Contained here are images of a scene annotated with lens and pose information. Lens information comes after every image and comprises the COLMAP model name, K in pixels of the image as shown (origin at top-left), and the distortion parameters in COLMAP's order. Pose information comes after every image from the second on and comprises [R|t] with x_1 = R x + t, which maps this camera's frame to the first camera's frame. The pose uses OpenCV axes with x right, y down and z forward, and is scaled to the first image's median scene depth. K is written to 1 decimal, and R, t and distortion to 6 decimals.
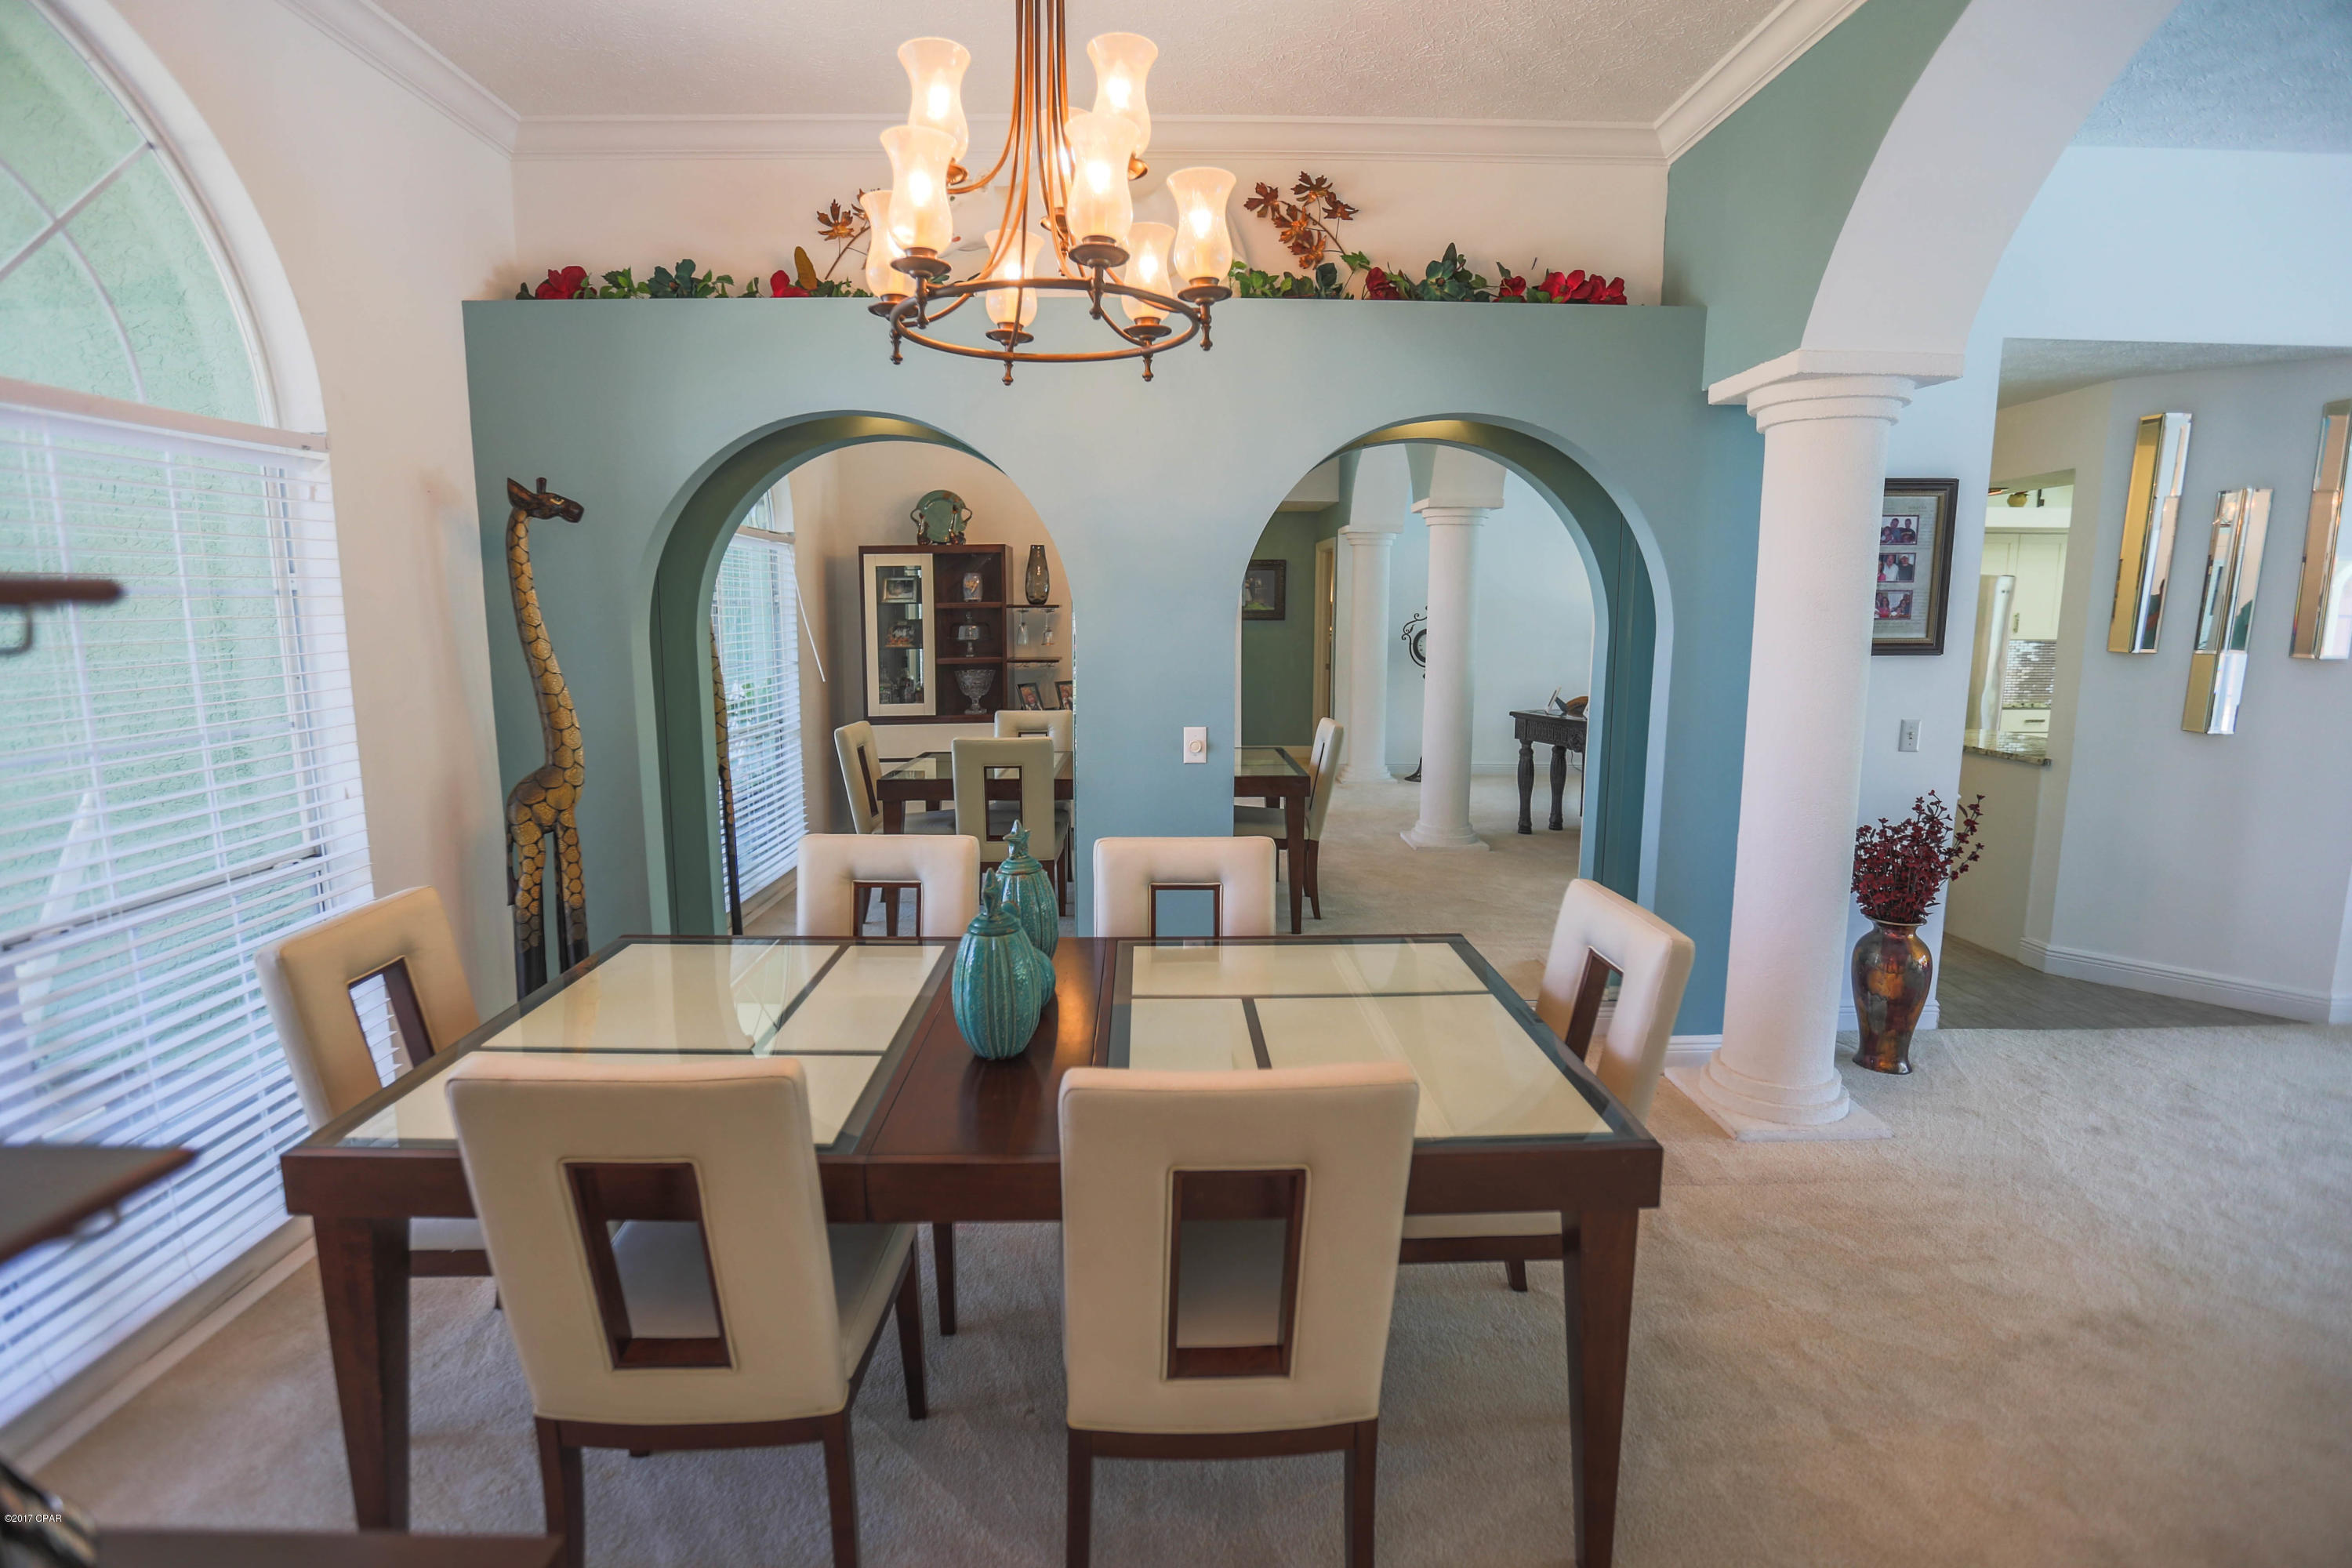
lens RADIAL K [[1090.6, 0, 1178.7], [0, 1090.6, 772.9], [0, 0, 1]] dist [-0.045305, 0.014890]
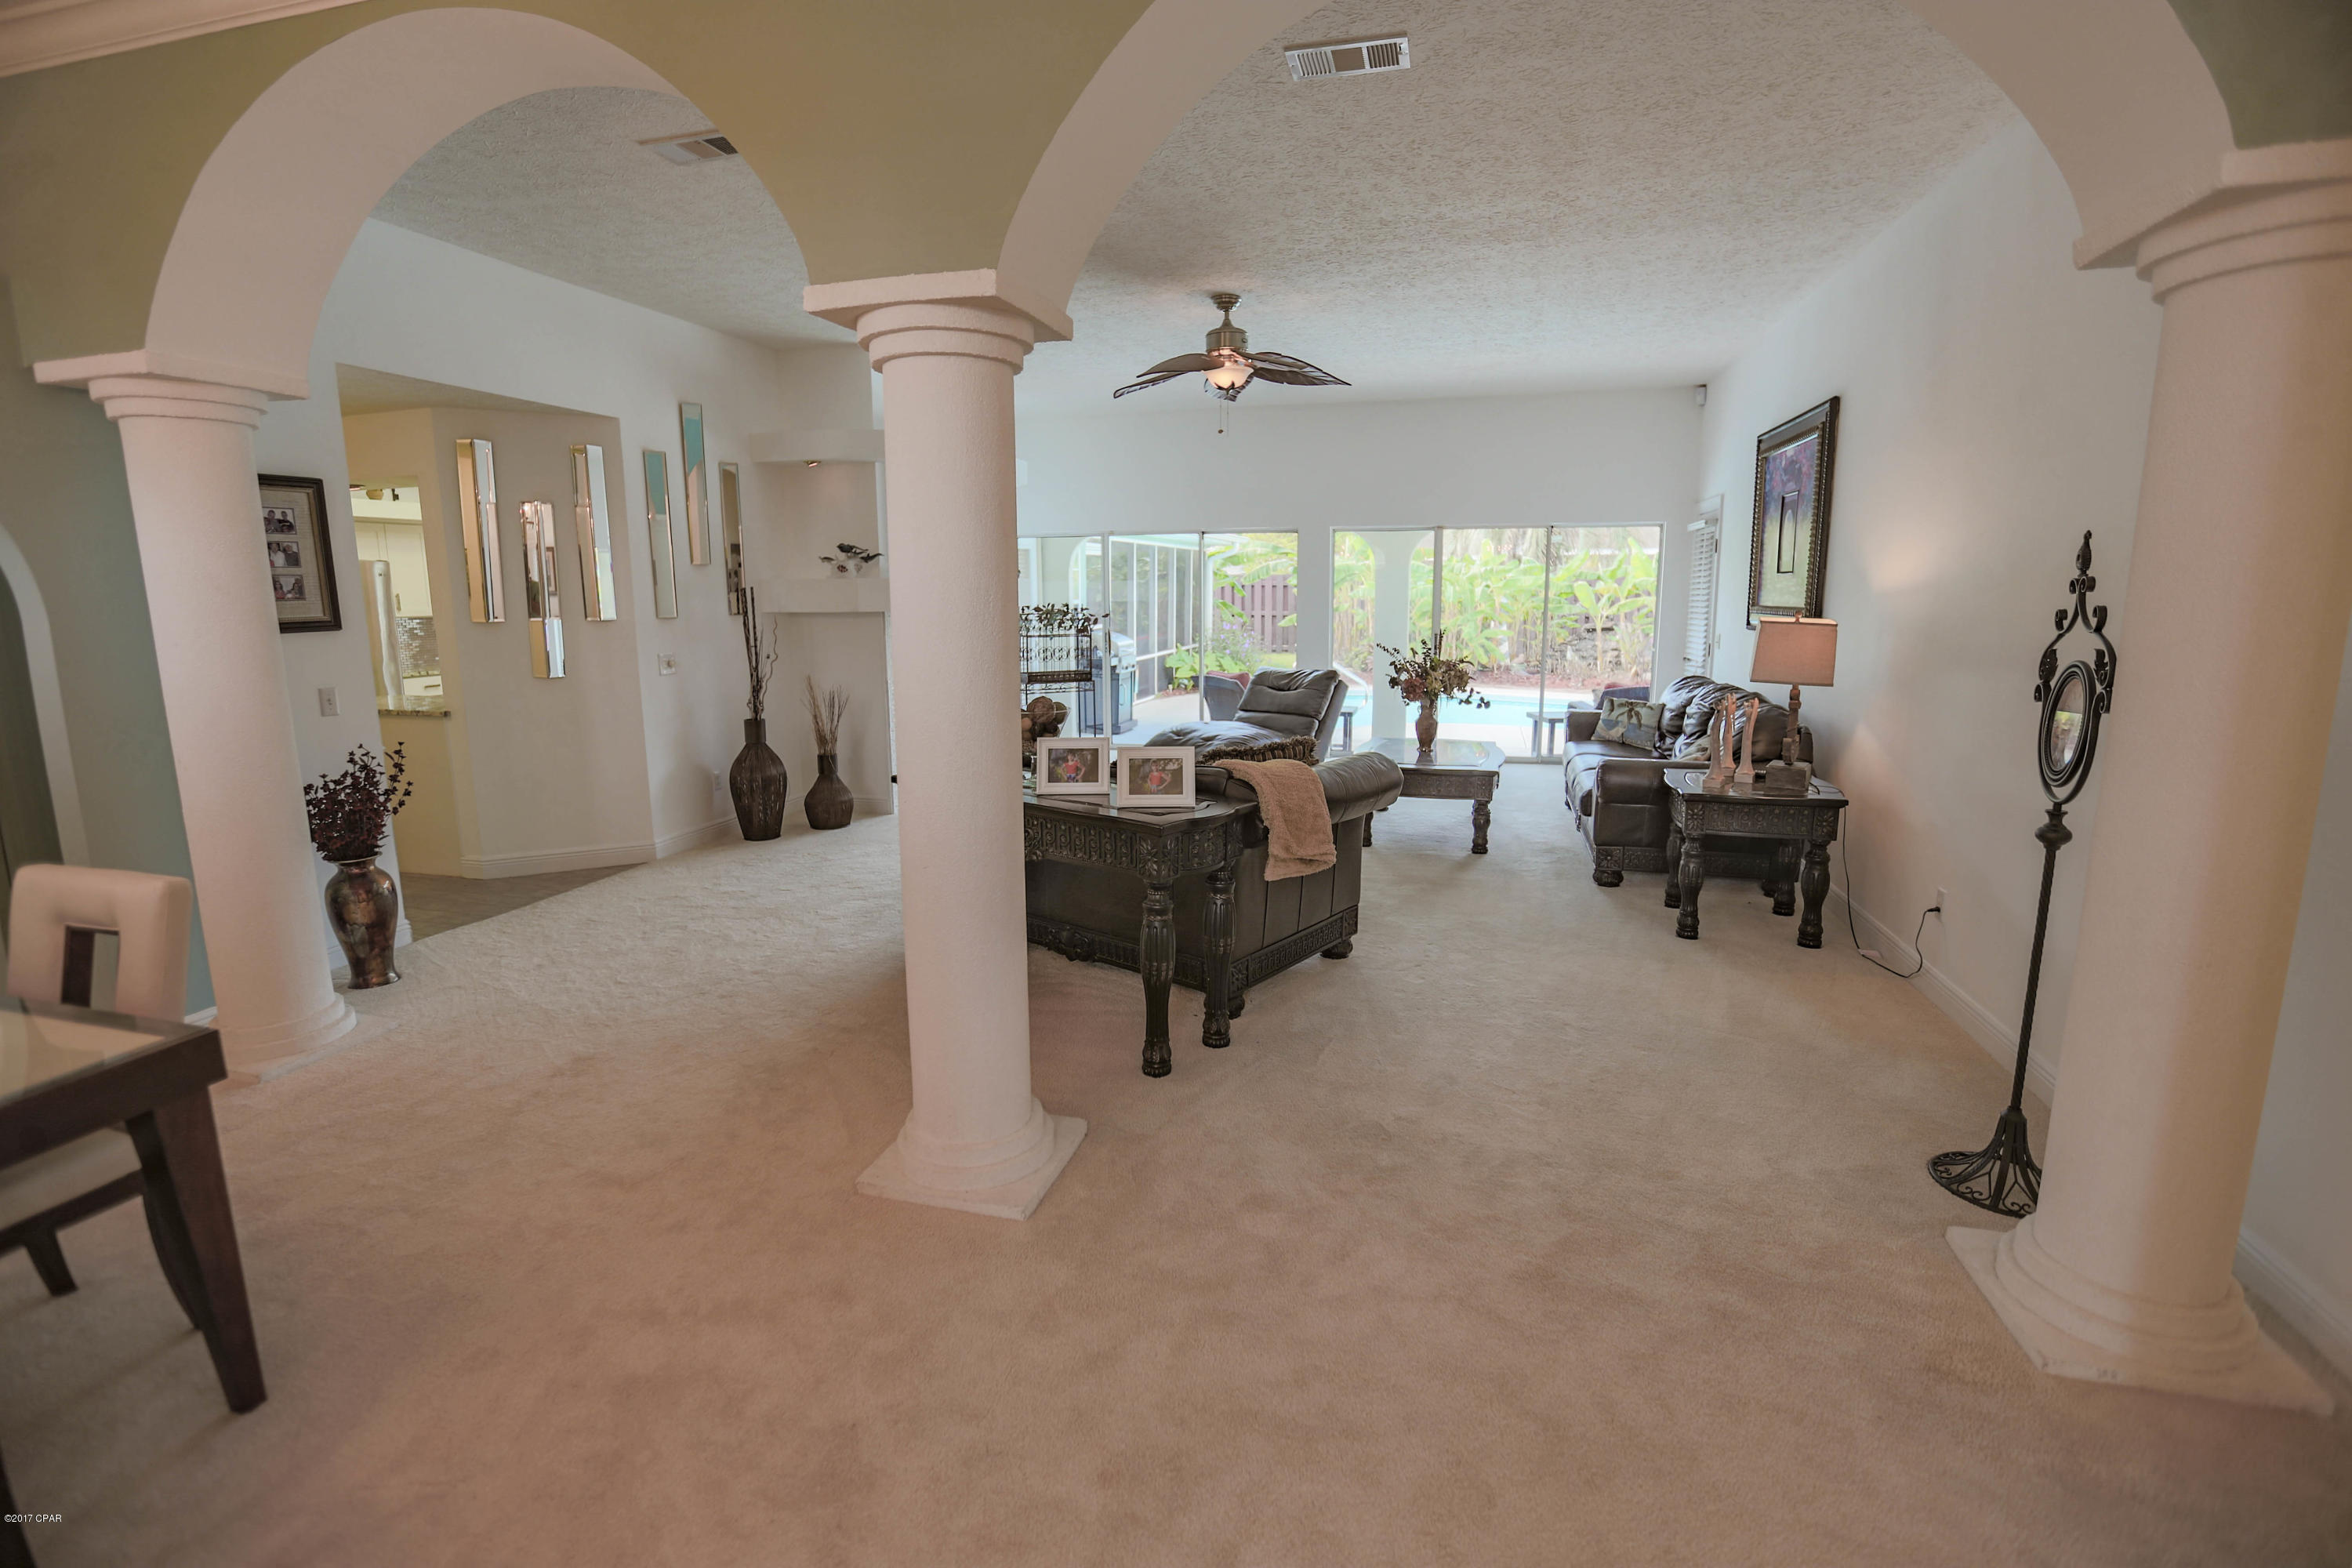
lens RADIAL K [[1090.6, 0, 1169.8], [0, 1090.6, 776.7], [0, 0, 1]] dist [-0.045305, 0.014890]
pose [[0.287055, -0.166212, 0.943384, -0.159071], [0.148106, 0.980690, 0.127719, 0.033546], [-0.946395, 0.103059, 0.306129, -0.206104]]
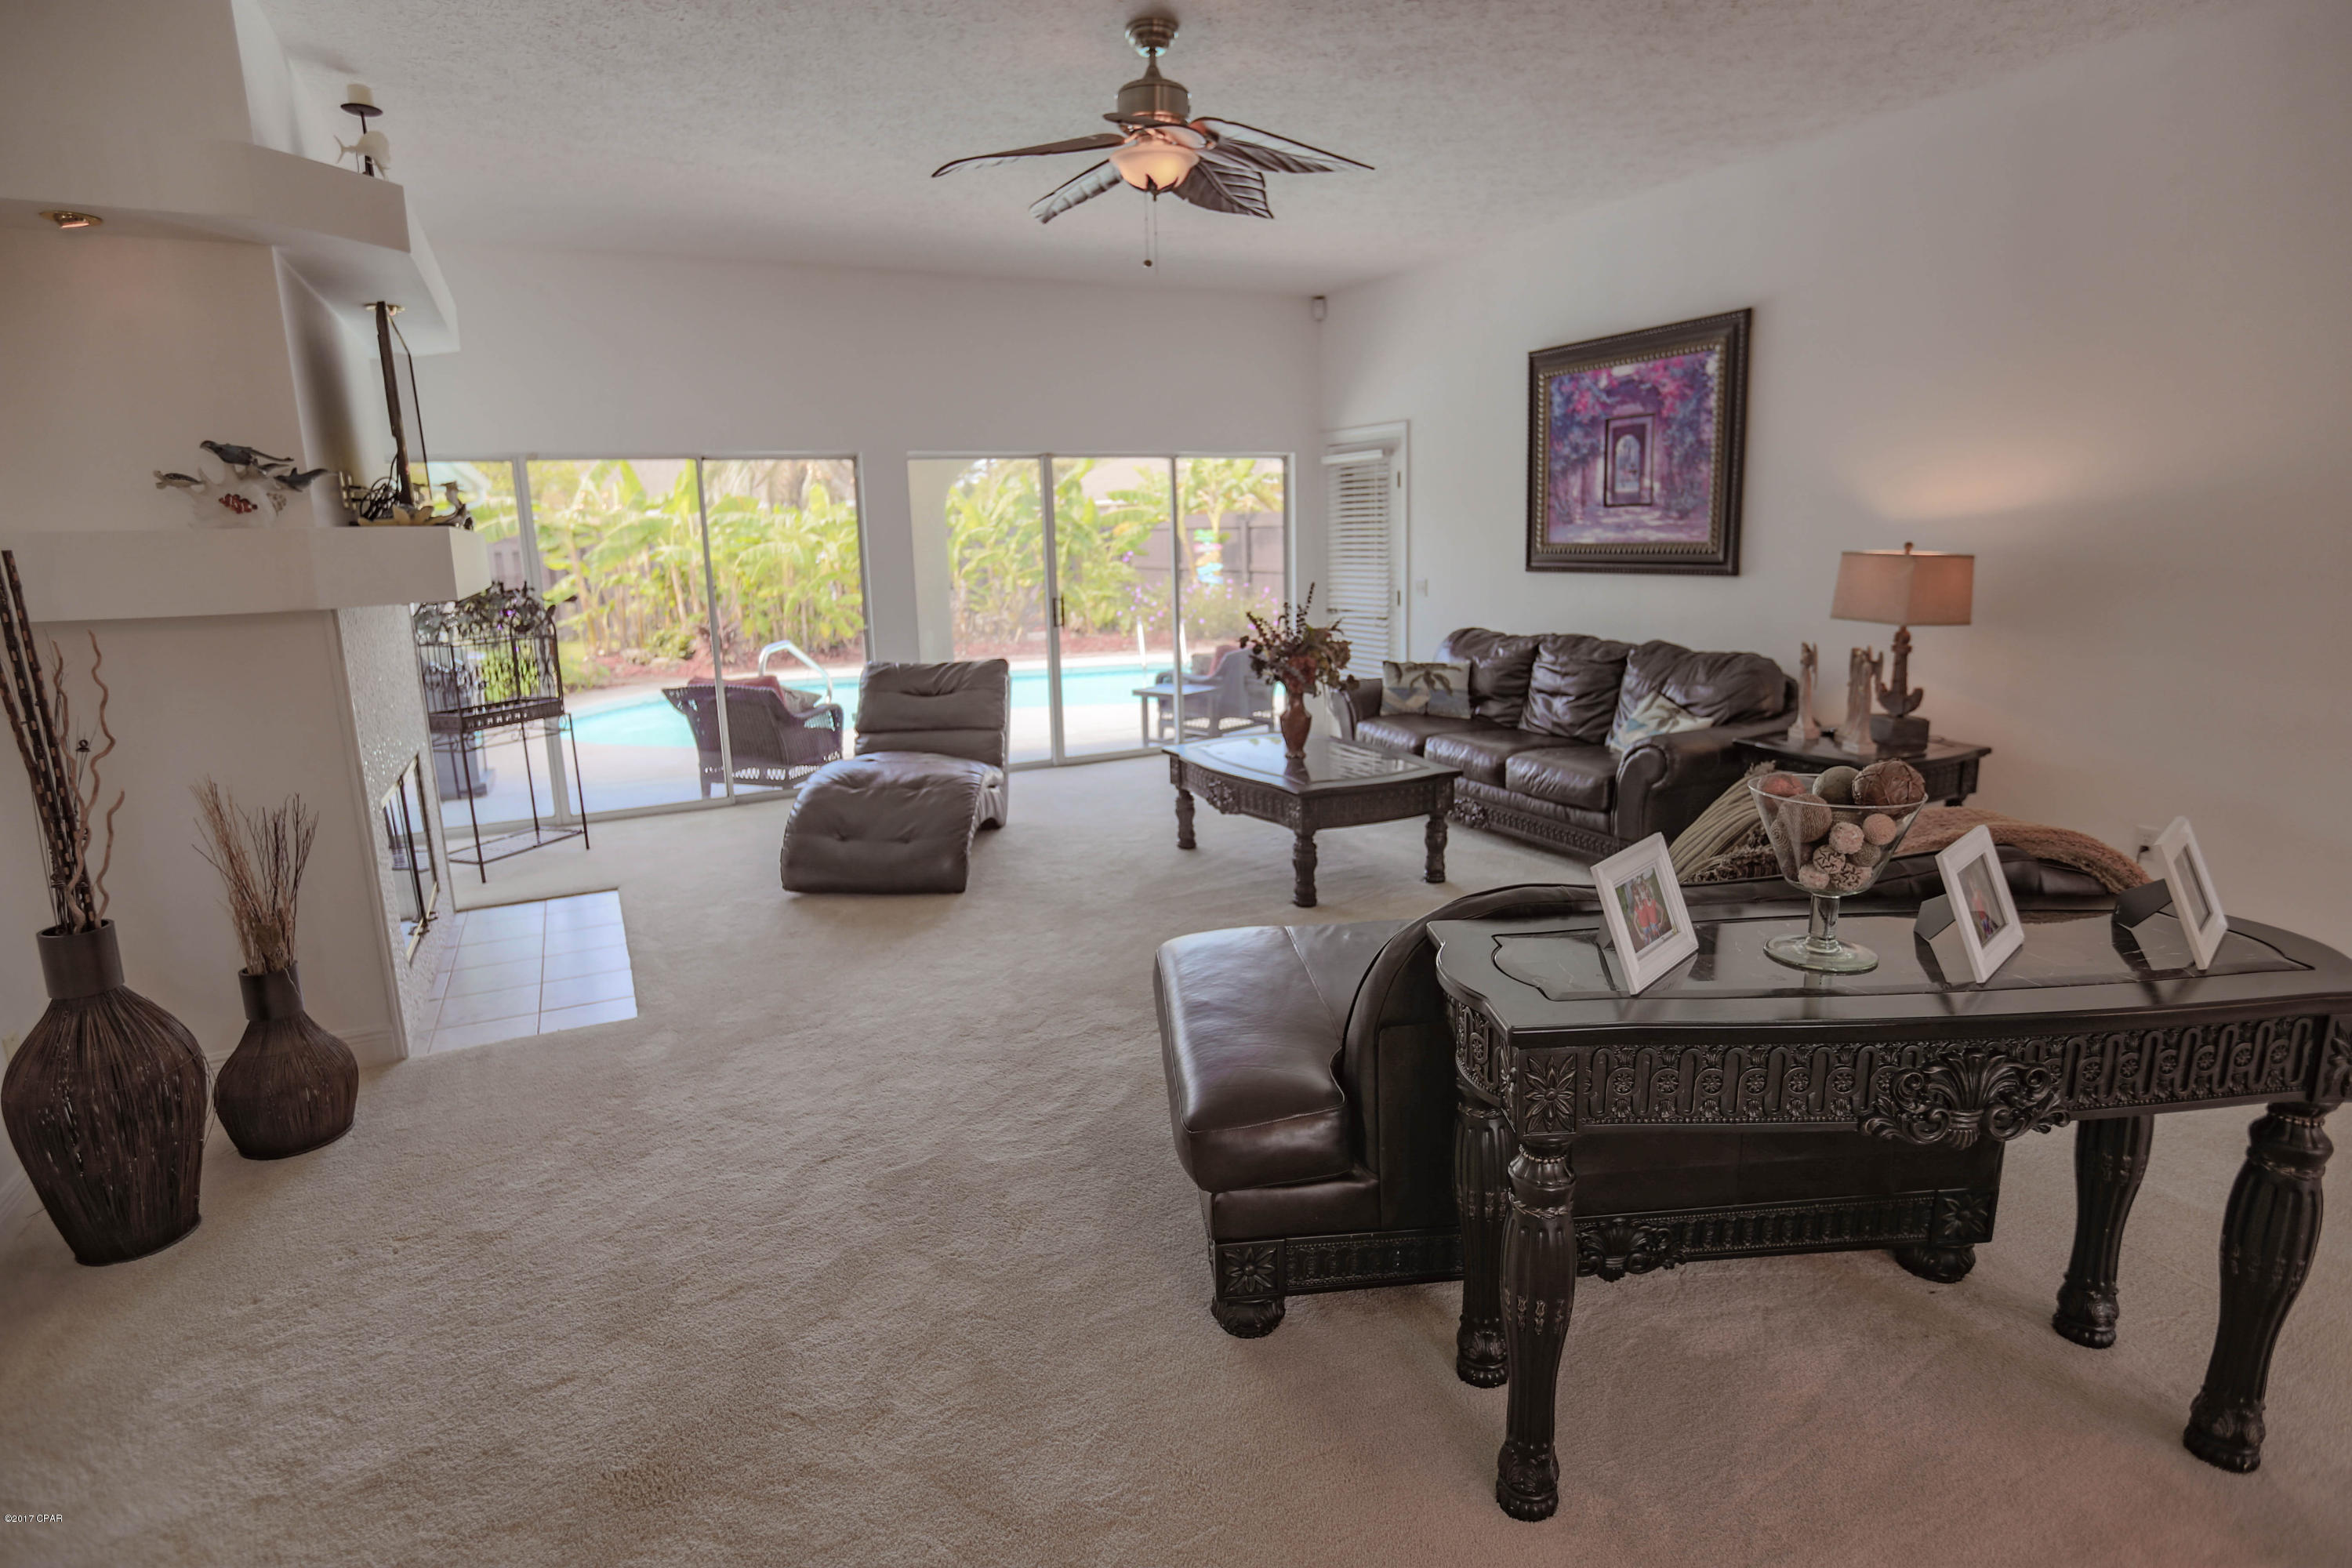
lens RADIAL K [[1189.8, 0, 1164.5], [0, 1189.8, 771.1], [0, 0, 1]] dist [-0.032960, 0.008302]
pose [[-0.429143, -0.166448, 0.887768, 0.522694], [0.159806, 0.953376, 0.255999, -0.099790], [-0.888987, 0.251731, -0.382535, 0.704085]]
